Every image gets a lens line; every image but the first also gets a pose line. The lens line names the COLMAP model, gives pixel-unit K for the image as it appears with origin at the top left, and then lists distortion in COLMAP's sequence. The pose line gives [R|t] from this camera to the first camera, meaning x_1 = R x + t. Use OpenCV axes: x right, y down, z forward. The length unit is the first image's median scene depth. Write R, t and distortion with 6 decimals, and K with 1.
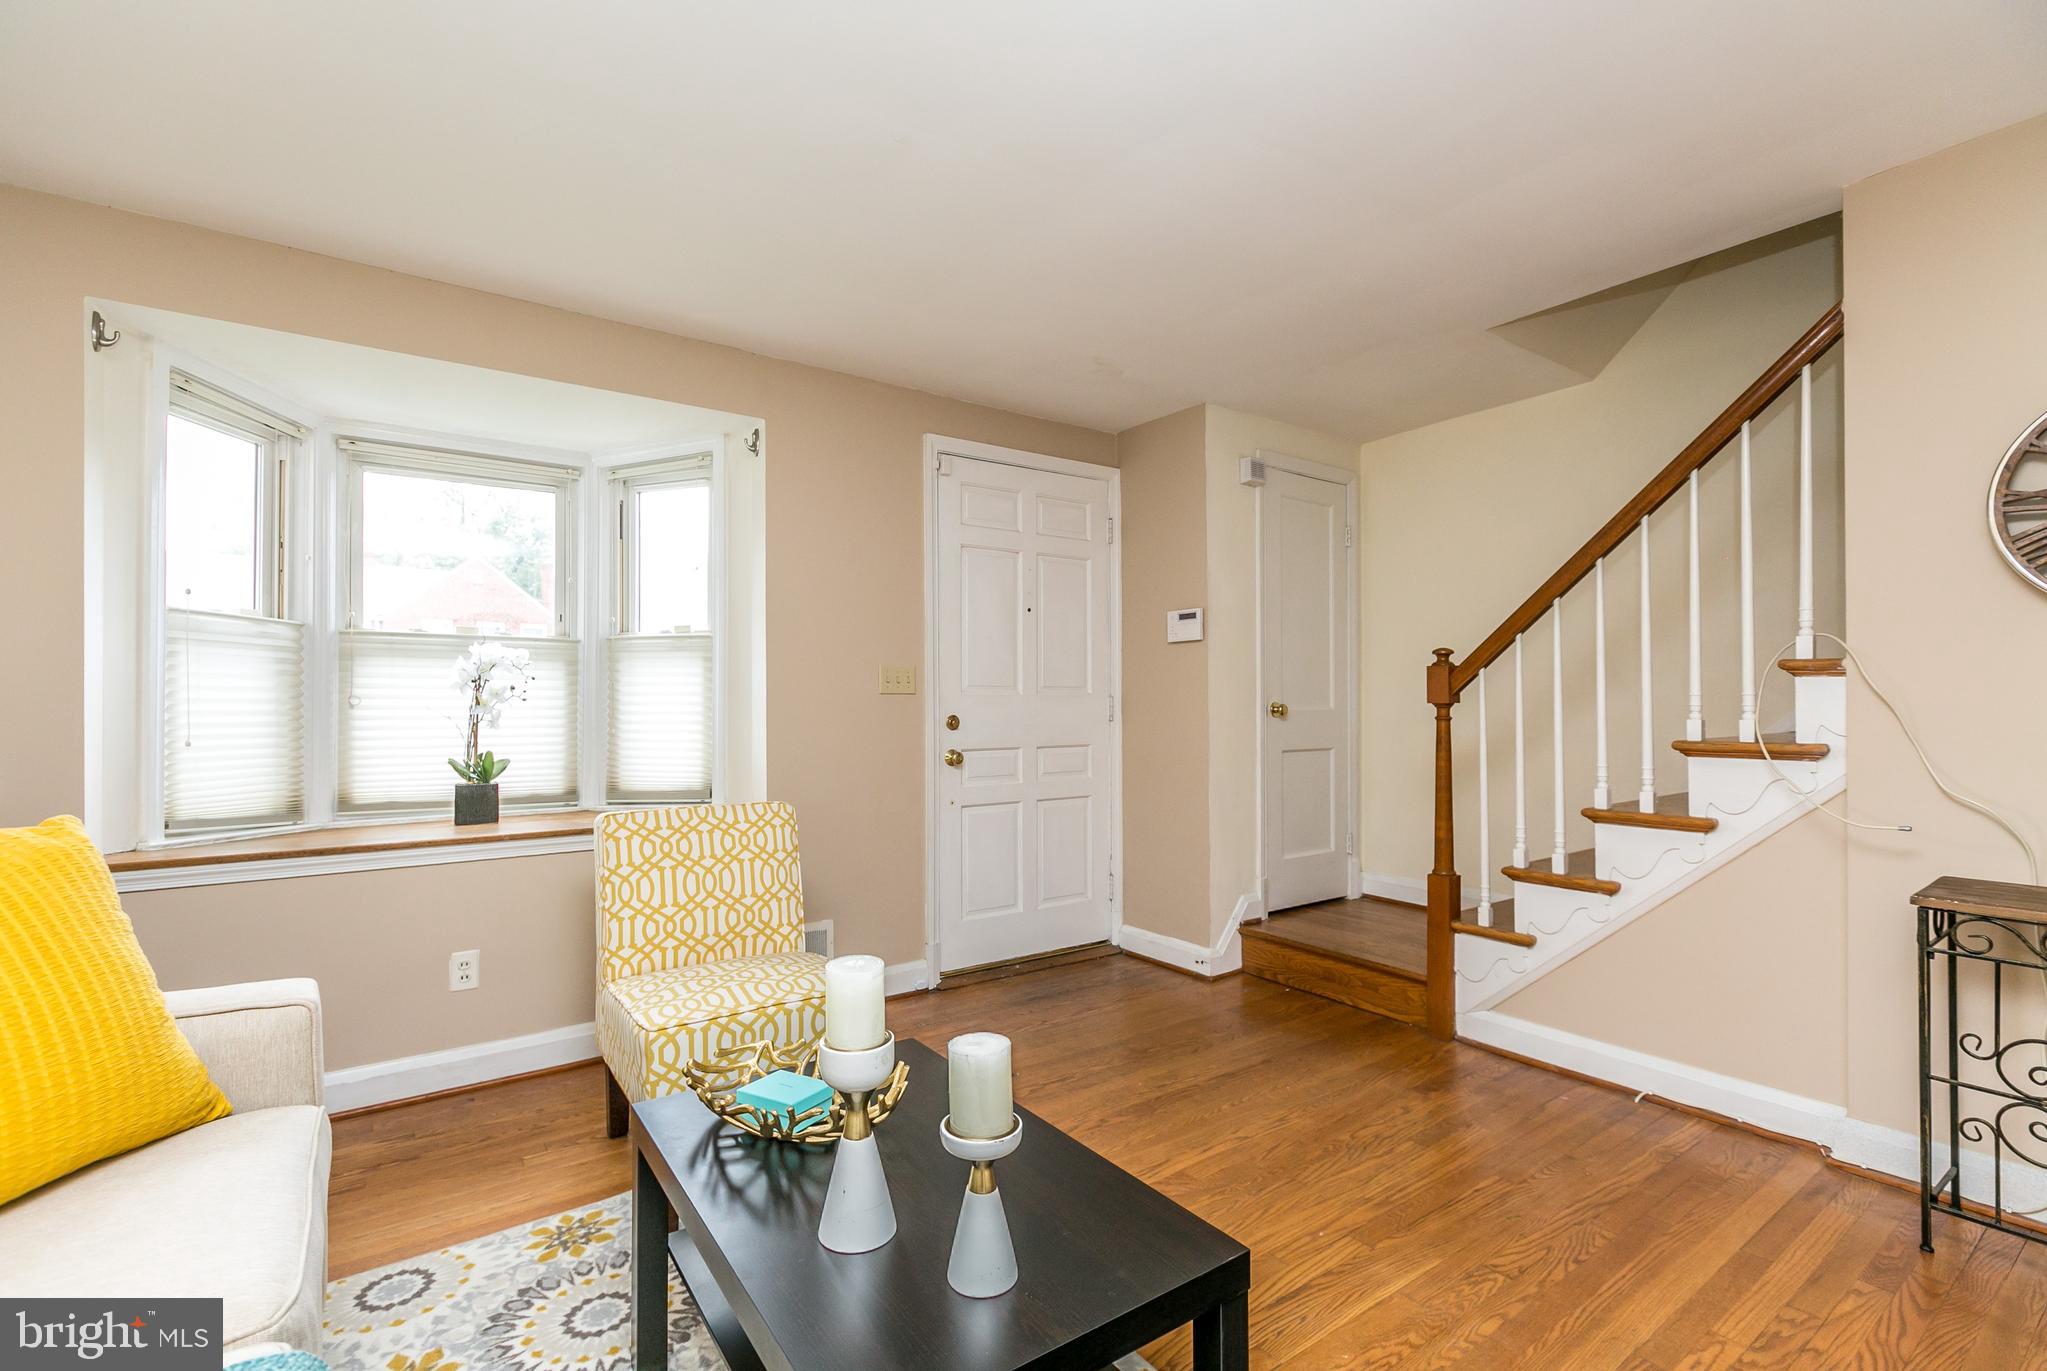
lens RADIAL K [[917.8, 0, 1017.3], [0, 917.8, 695.2], [0, 0, 1]] dist [0.005469, -0.002998]
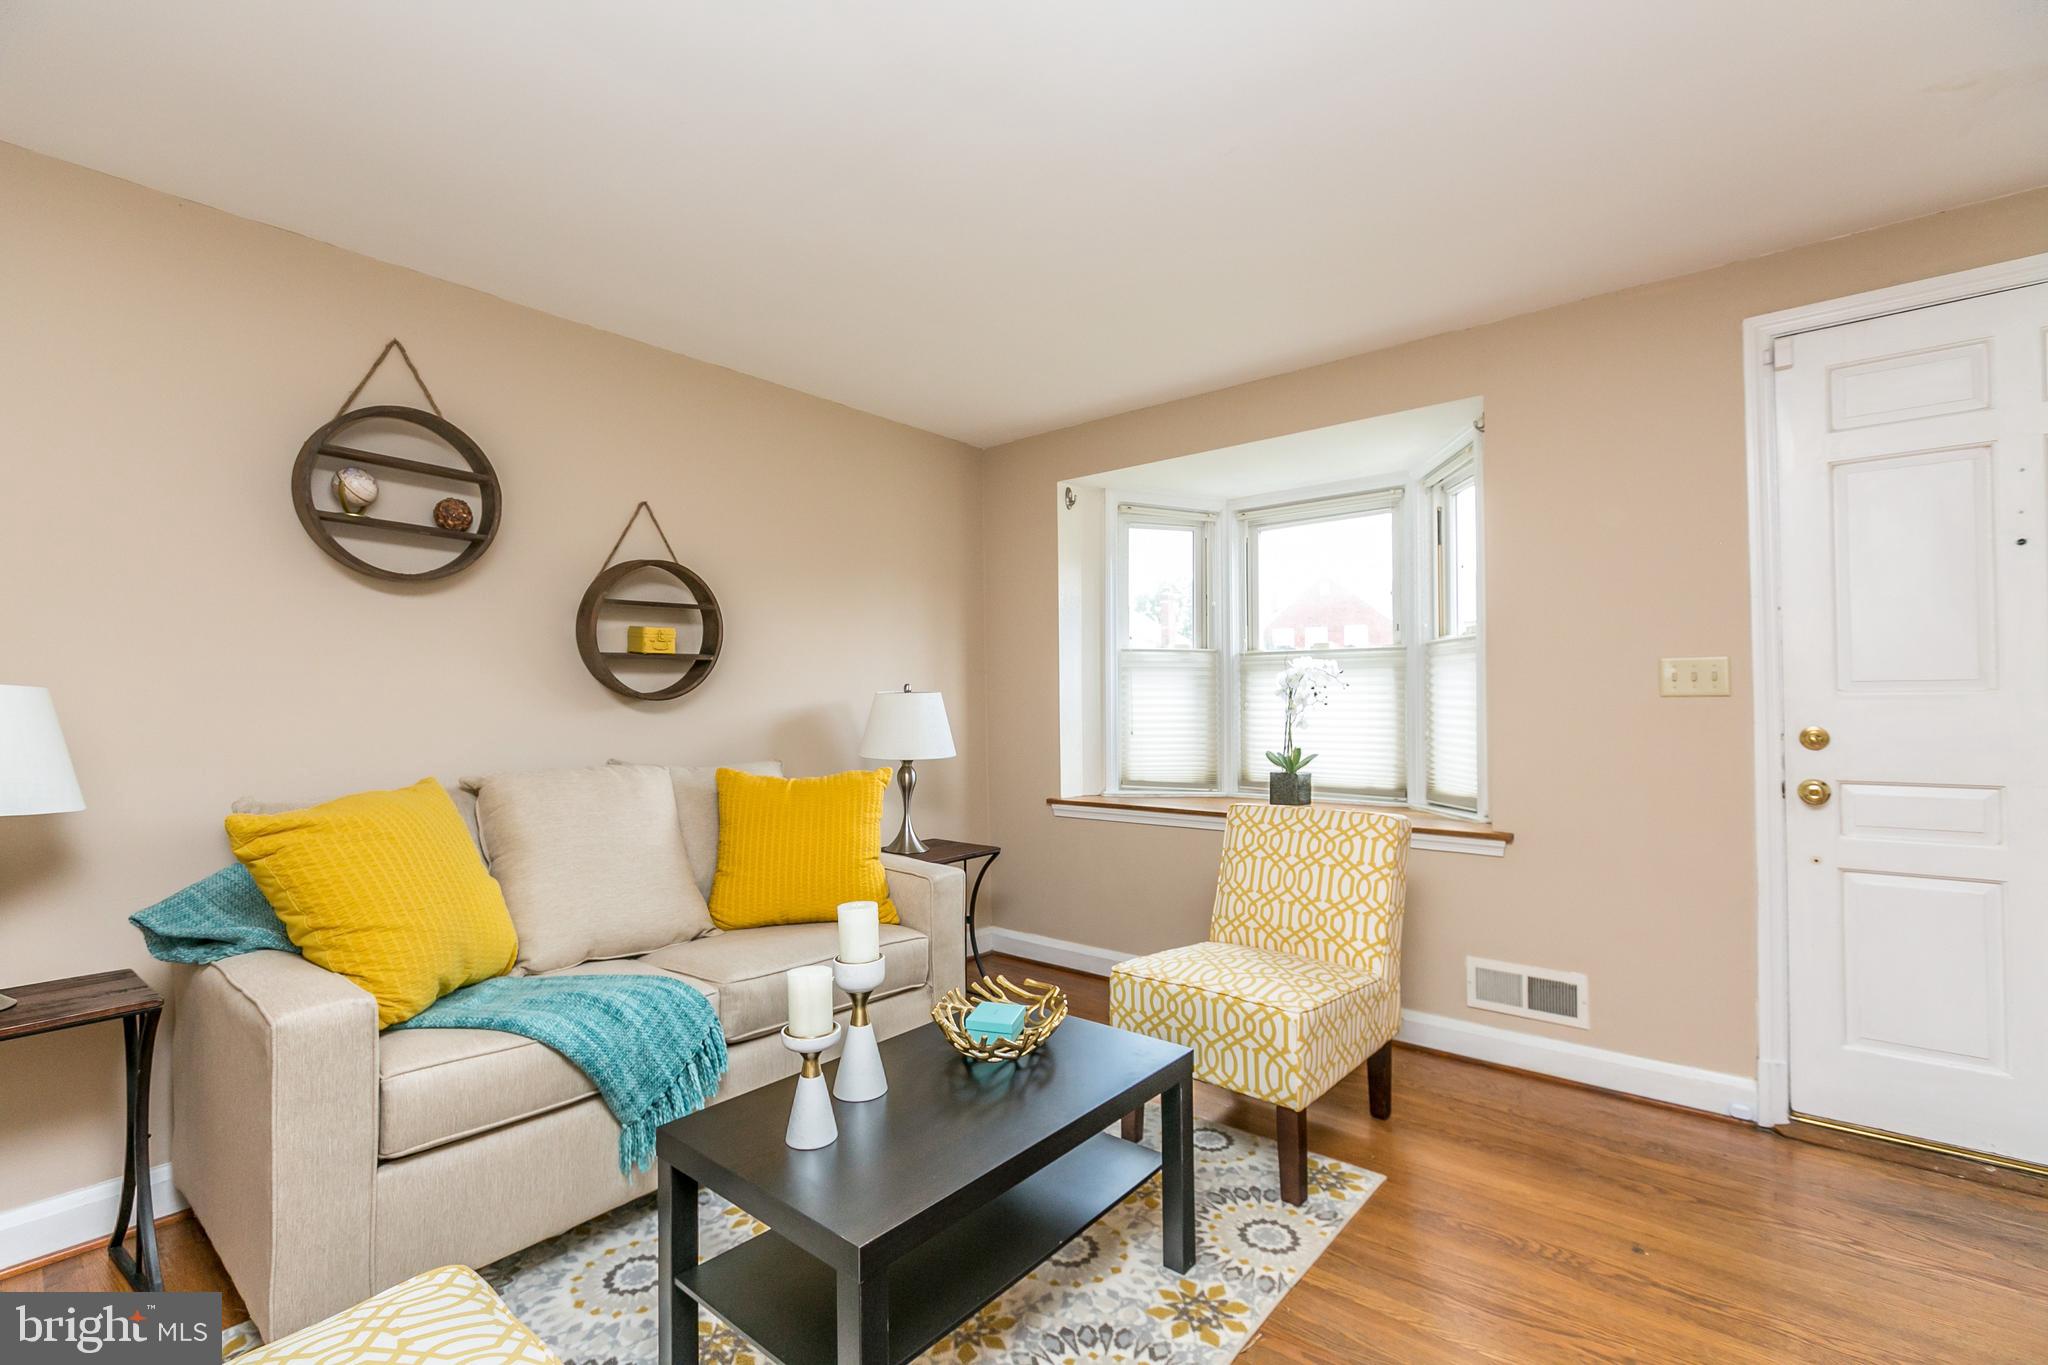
lens RADIAL K [[918.2, 0, 1014.4], [0, 918.2, 678.1], [0, 0, 1]] dist [0.005469, -0.002998]
pose [[0.251699, -0.023078, -0.967530, 0.511258], [0.019164, 0.999638, -0.018858, -0.014547], [0.967616, -0.013795, 0.252050, 0.339529]]
